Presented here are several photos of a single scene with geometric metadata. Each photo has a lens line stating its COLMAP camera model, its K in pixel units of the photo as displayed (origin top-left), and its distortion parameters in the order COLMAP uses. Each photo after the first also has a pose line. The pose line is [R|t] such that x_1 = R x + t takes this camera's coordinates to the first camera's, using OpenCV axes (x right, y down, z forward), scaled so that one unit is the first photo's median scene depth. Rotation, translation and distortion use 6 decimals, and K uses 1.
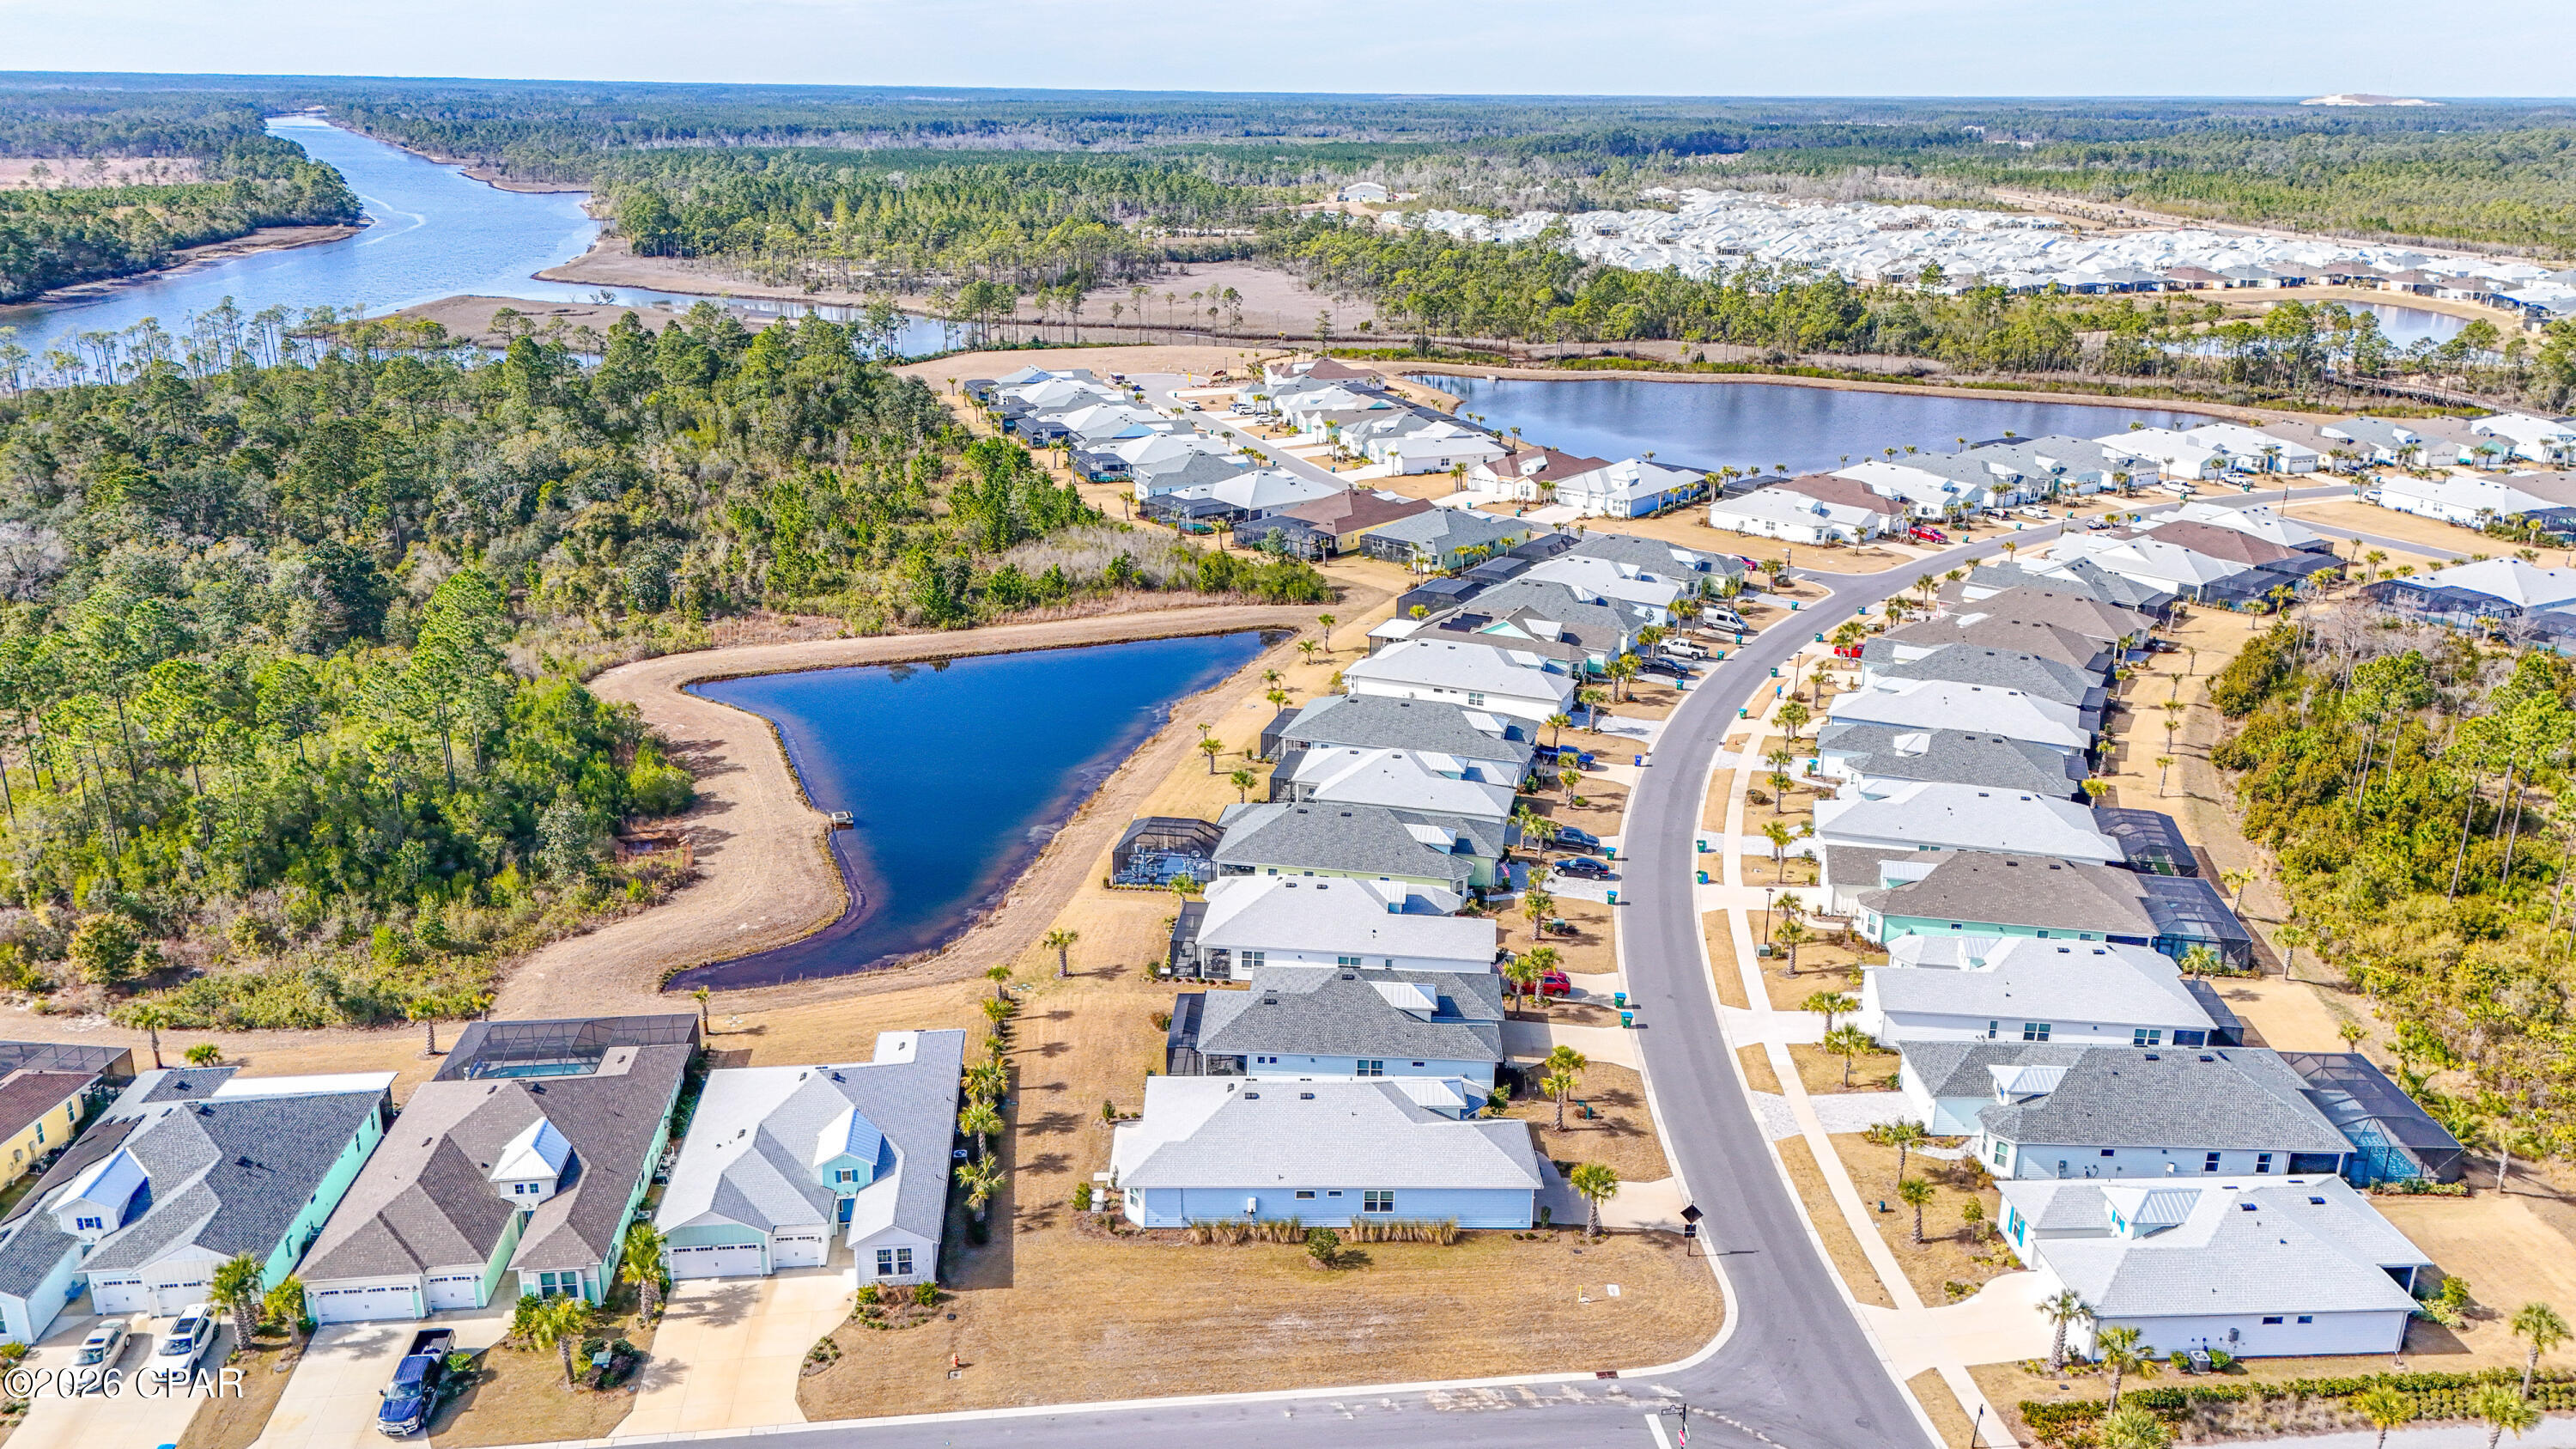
lens RADIAL K [[1887.8, 0, 1285.7], [0, 1887.8, 720.1], [0, 0, 1]] dist [0.086467, -0.079905]
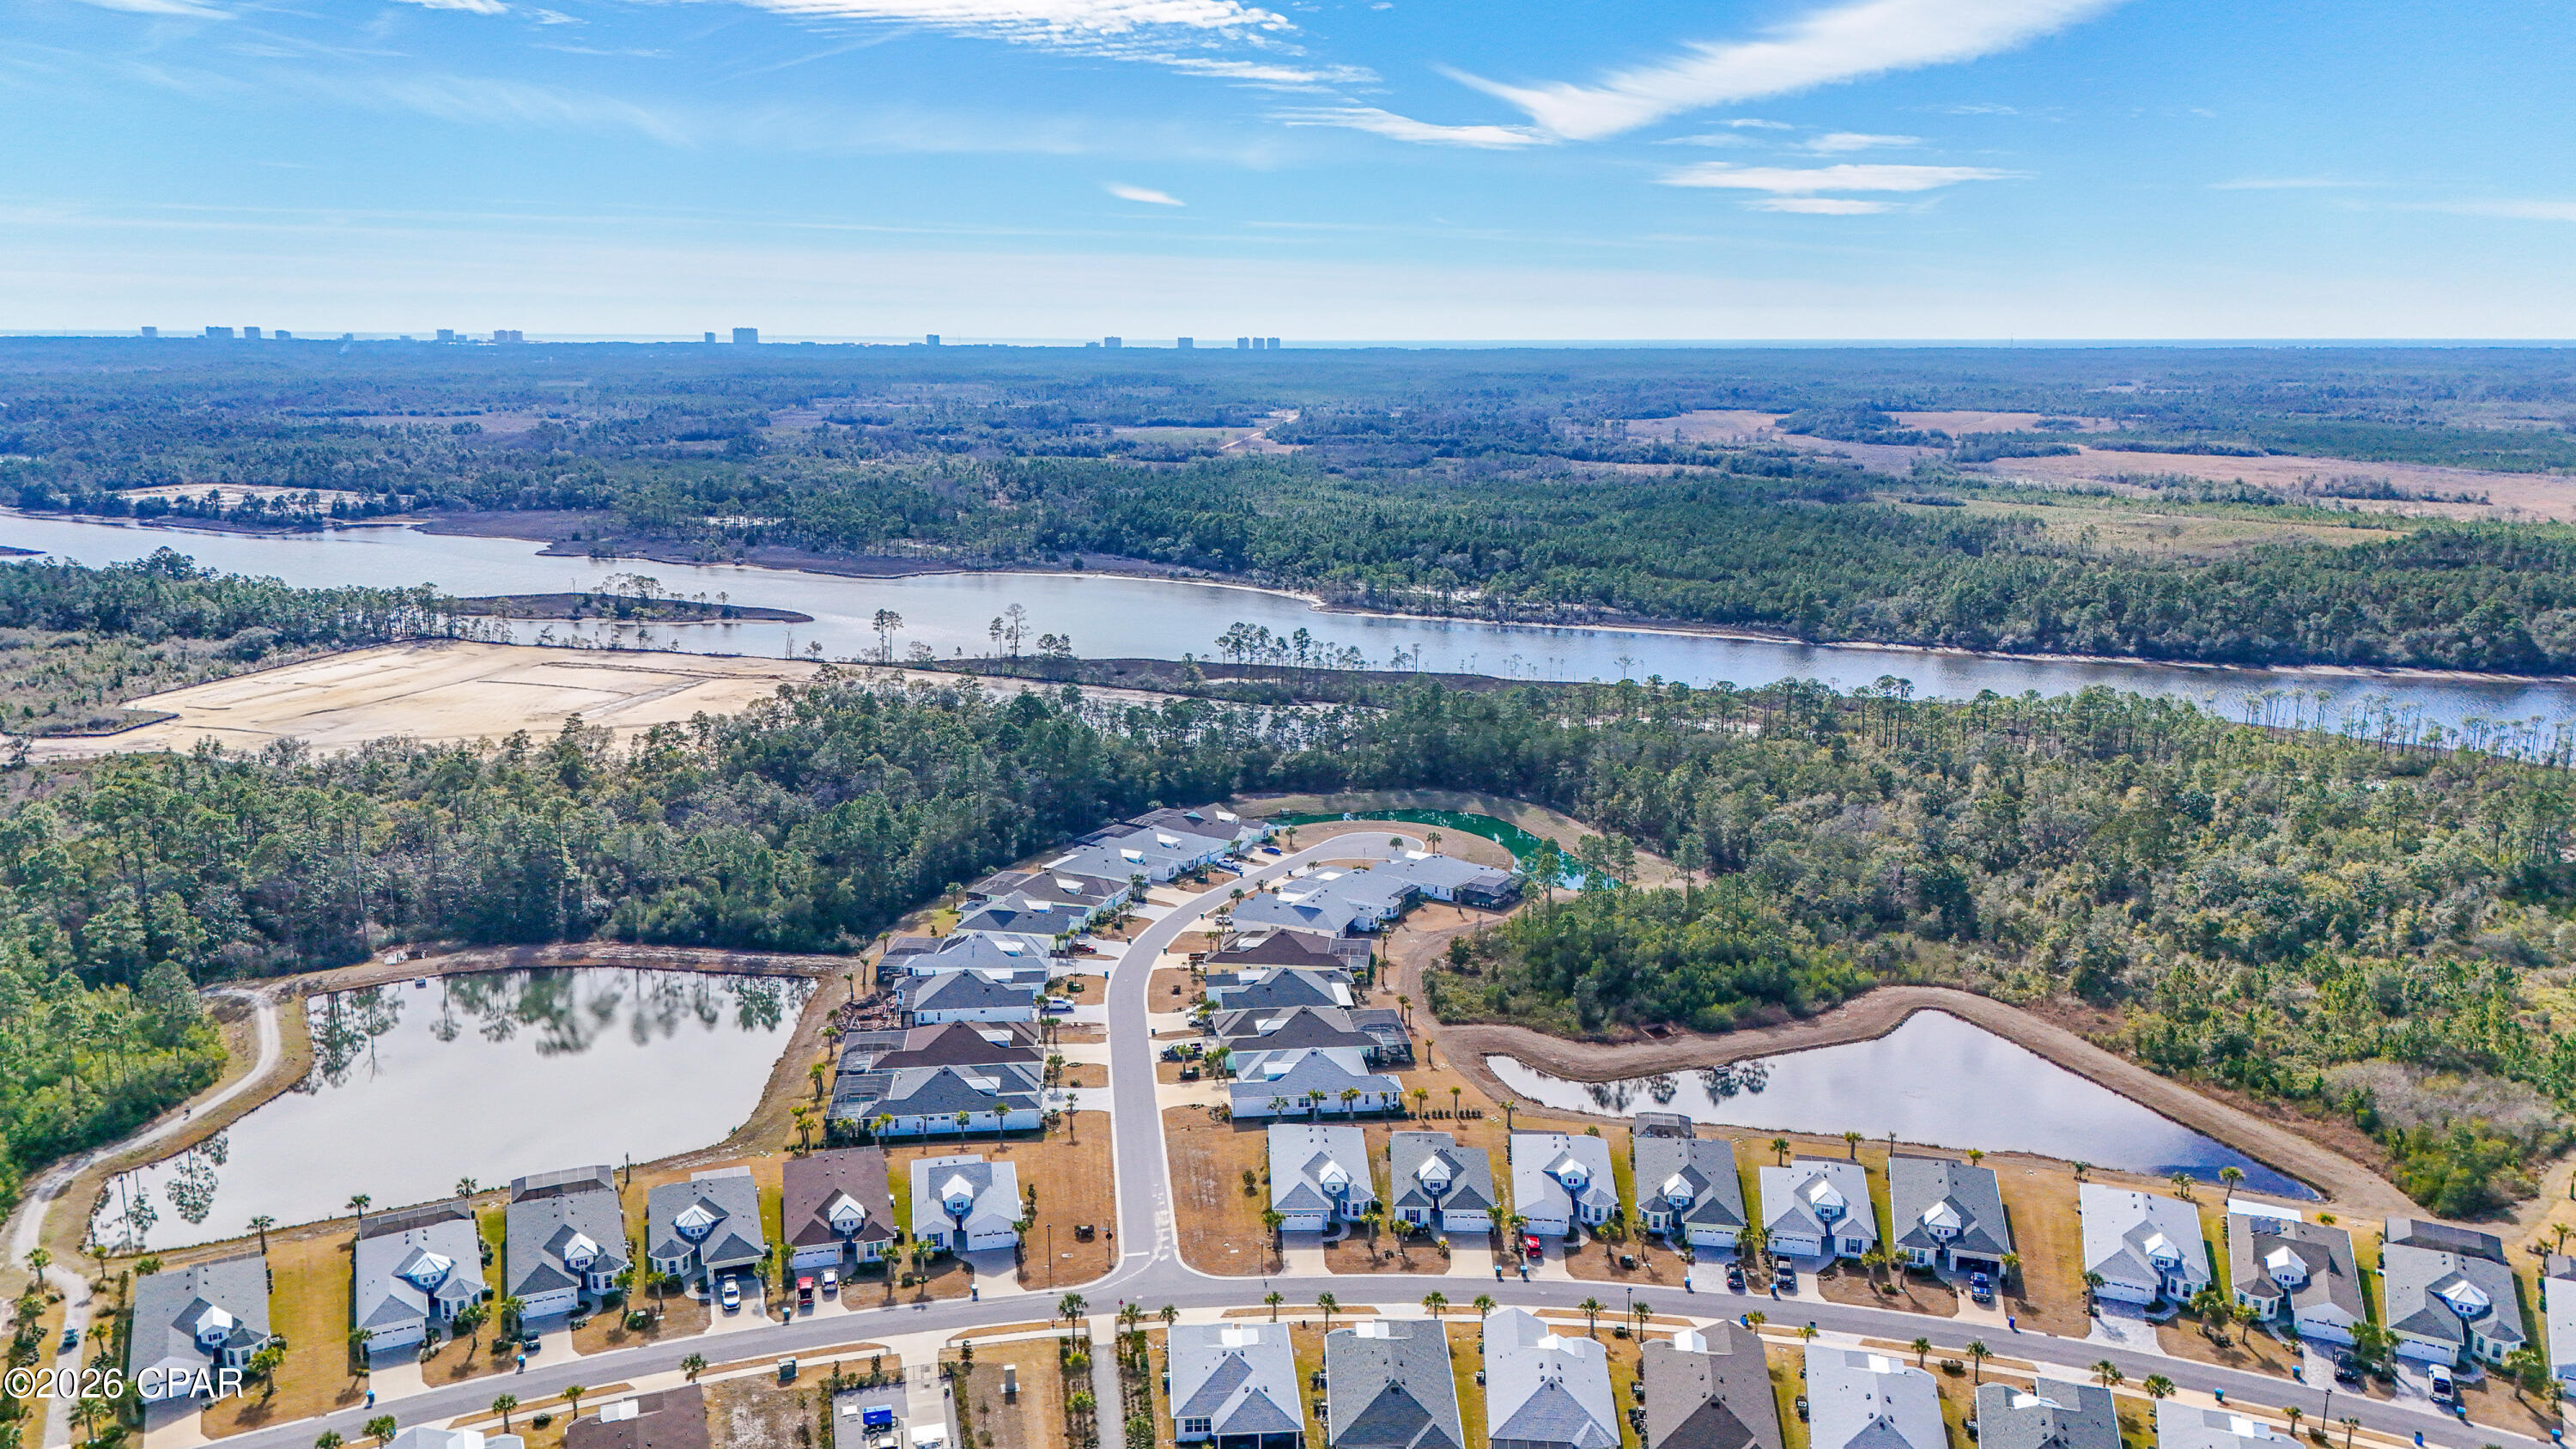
lens RADIAL K [[1887.8, 0, 1285.7], [0, 1887.8, 720.1], [0, 0, 1]] dist [0.086467, -0.079905]
pose [[0.013983, 0.194674, -0.980768, 1.298271], [-0.321076, 0.929795, 0.179979, -0.398733], [0.946950, 0.312385, 0.075506, 0.423219]]
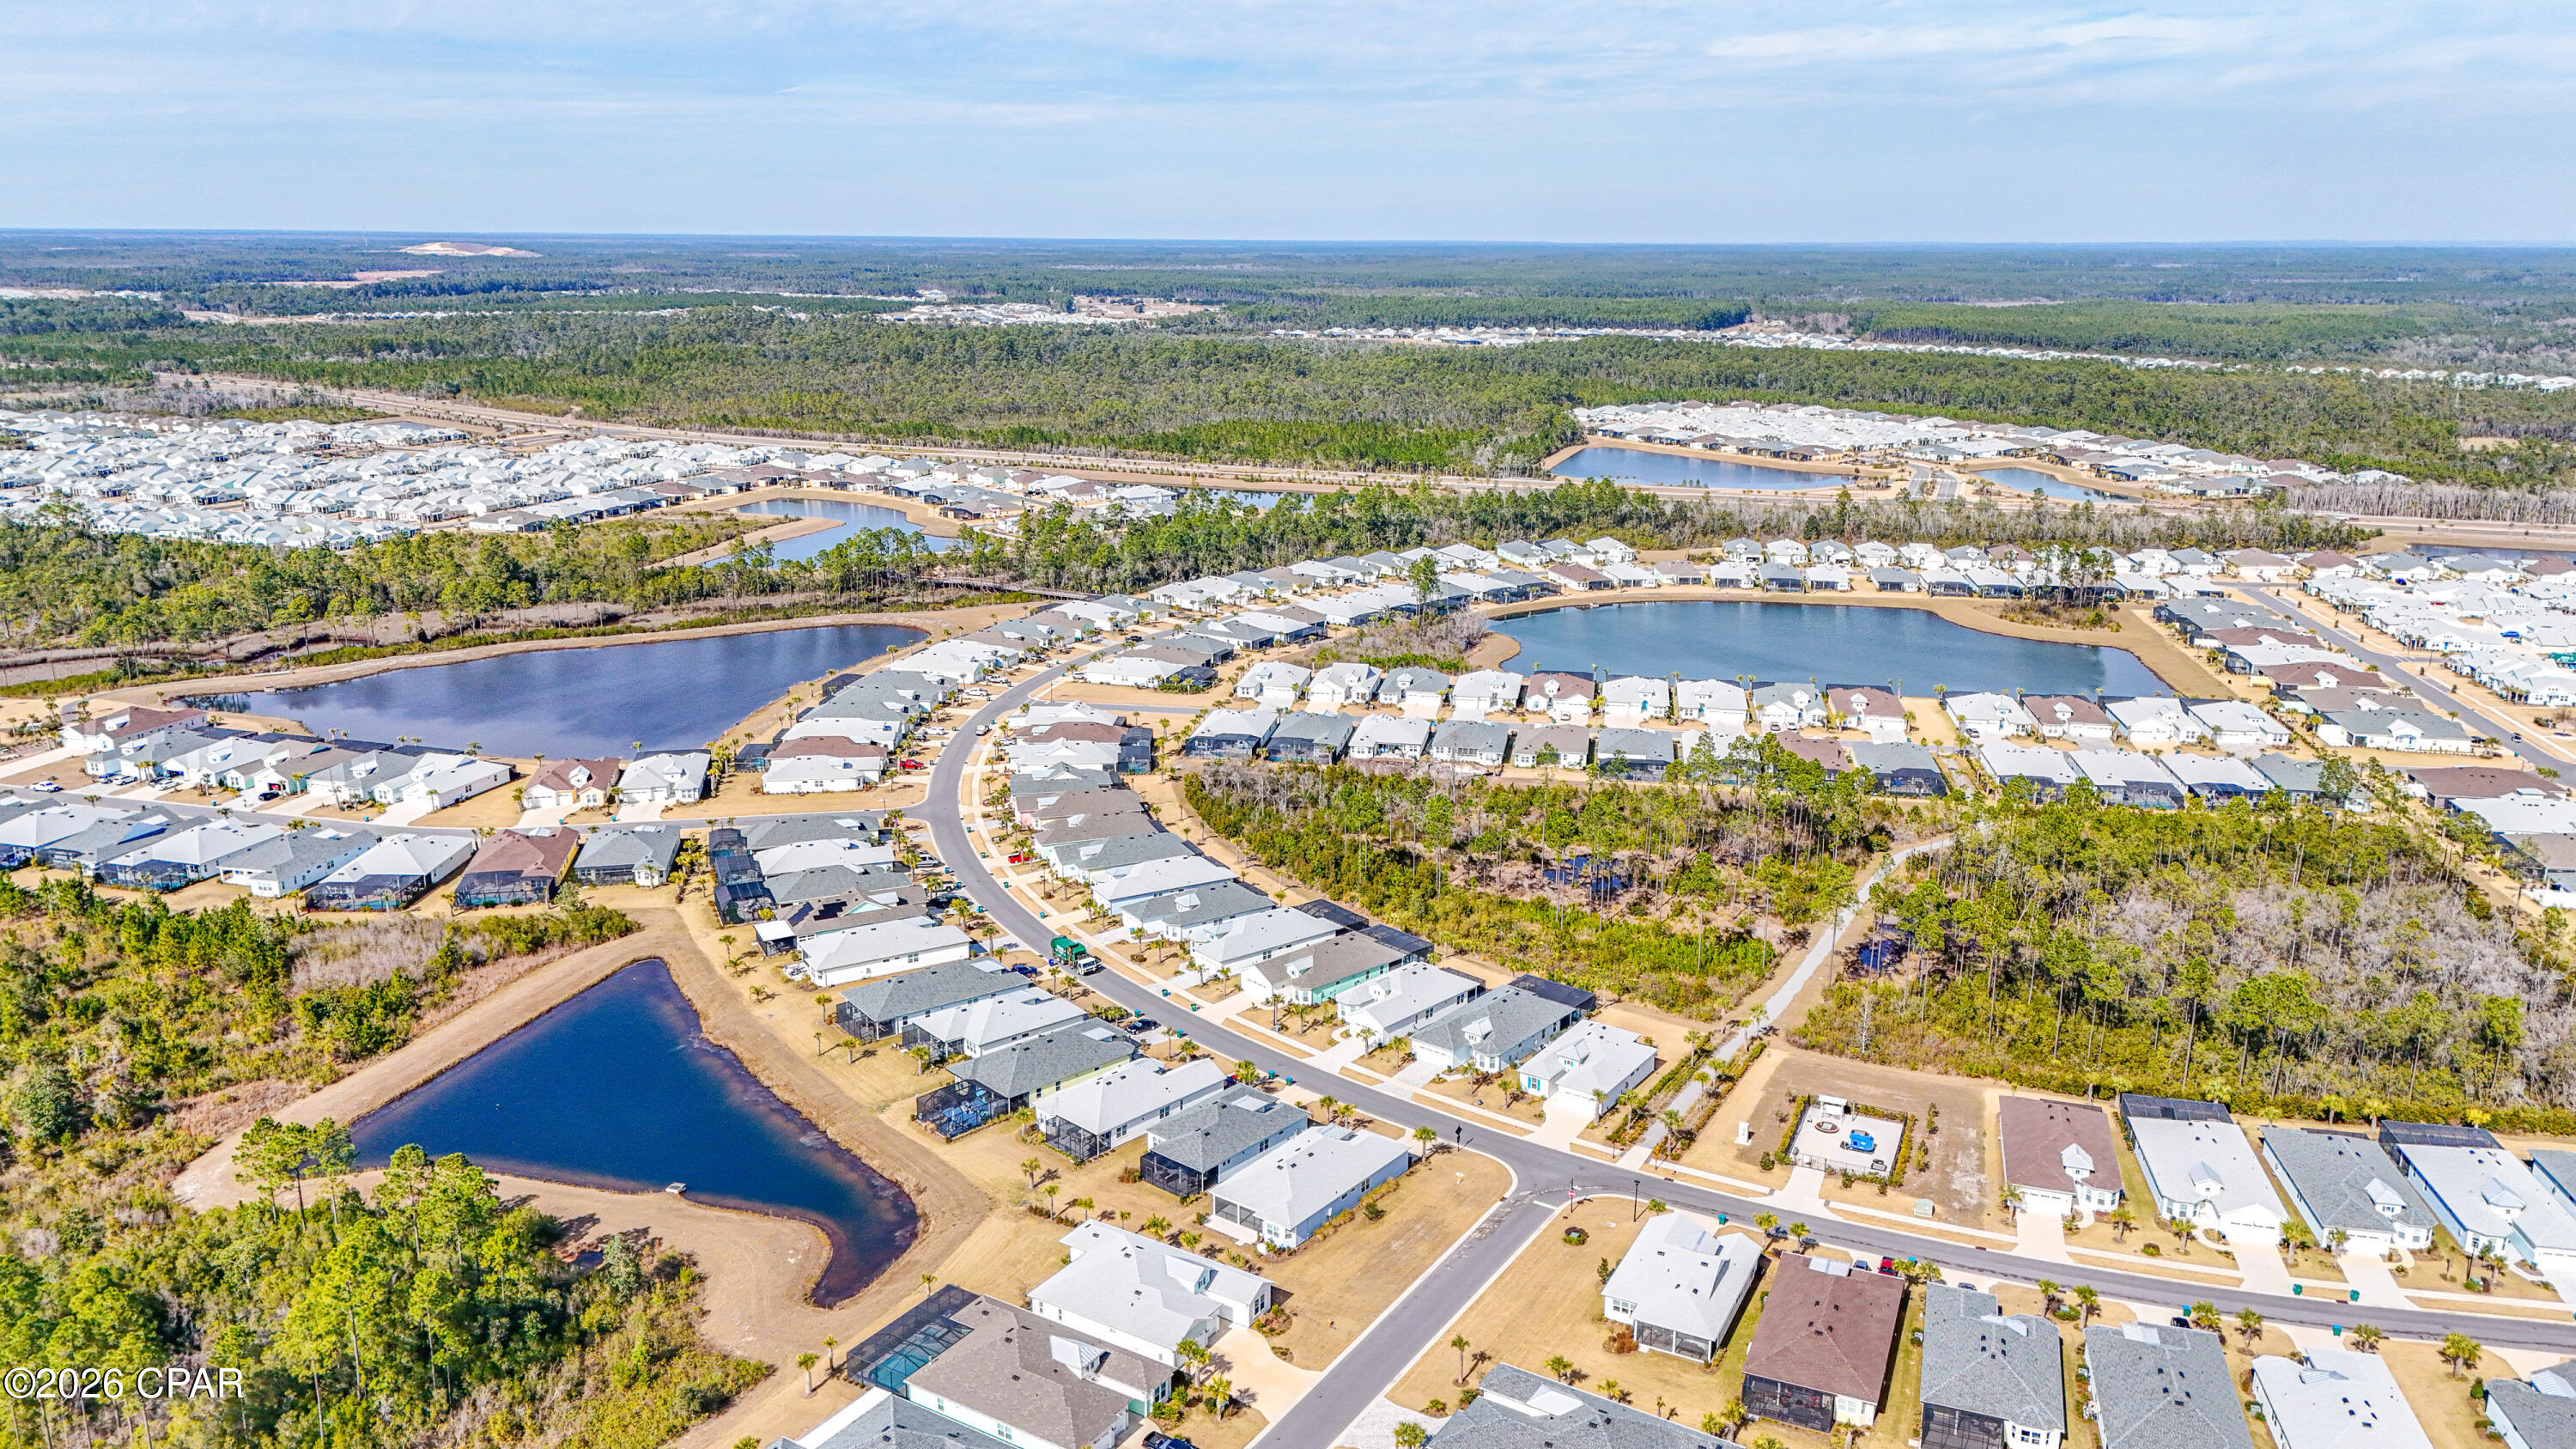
lens RADIAL K [[1887.8, 0, 1285.7], [0, 1887.8, 720.1], [0, 0, 1]] dist [0.086467, -0.079905]
pose [[0.616477, -0.205219, 0.760159, -0.890515], [0.251649, 0.966153, 0.056748, -0.223484], [-0.746076, 0.156310, 0.647254, -0.198269]]
